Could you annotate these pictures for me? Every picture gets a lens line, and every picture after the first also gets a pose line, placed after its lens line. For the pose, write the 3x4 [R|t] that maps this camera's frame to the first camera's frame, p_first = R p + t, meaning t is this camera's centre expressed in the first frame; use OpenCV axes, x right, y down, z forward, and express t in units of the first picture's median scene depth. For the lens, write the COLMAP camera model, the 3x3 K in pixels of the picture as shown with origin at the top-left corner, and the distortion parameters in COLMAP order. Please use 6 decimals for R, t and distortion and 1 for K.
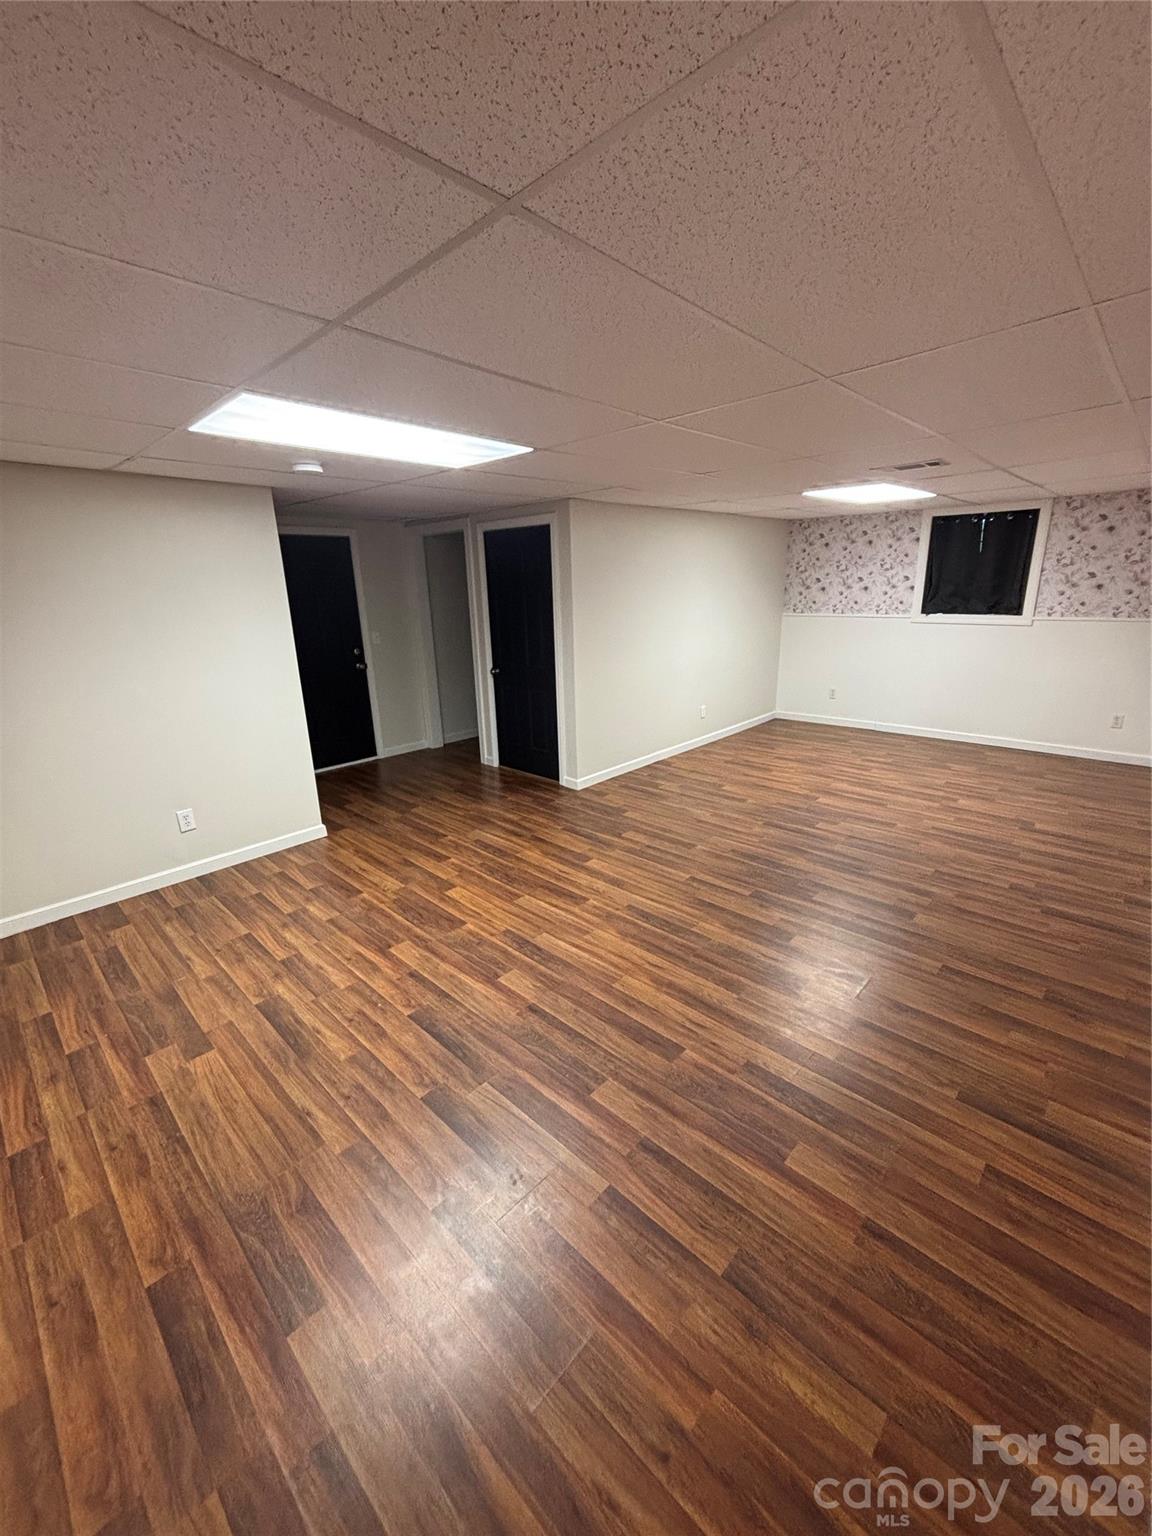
lens RADIAL K [[617.8, 0, 570.1], [0, 617.8, 764.5], [0, 0, 1]] dist [-0.001559, -0.000129]
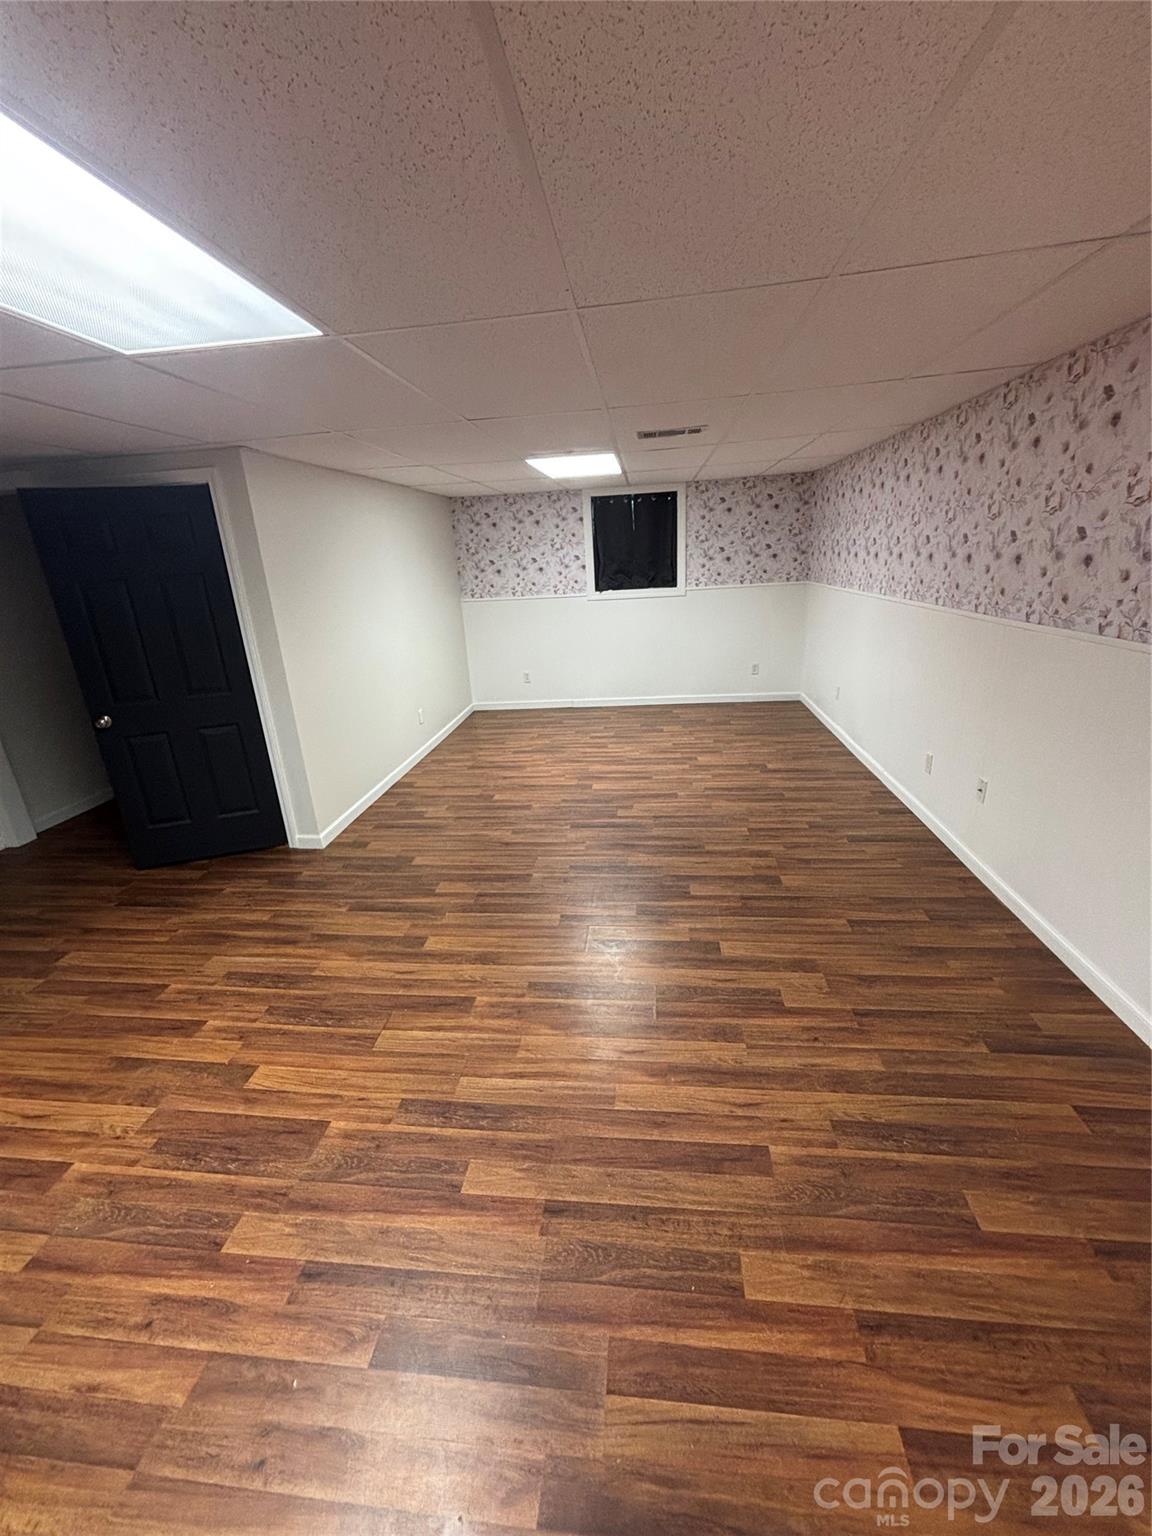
lens RADIAL K [[617.8, 0, 580.3], [0, 617.8, 772.2], [0, 0, 1]] dist [-0.001559, -0.000129]
pose [[0.789943, -0.220787, 0.572051, -0.191694], [0.205101, 0.974329, 0.092825, -0.070461], [-0.577861, 0.044002, 0.814948, 0.263096]]
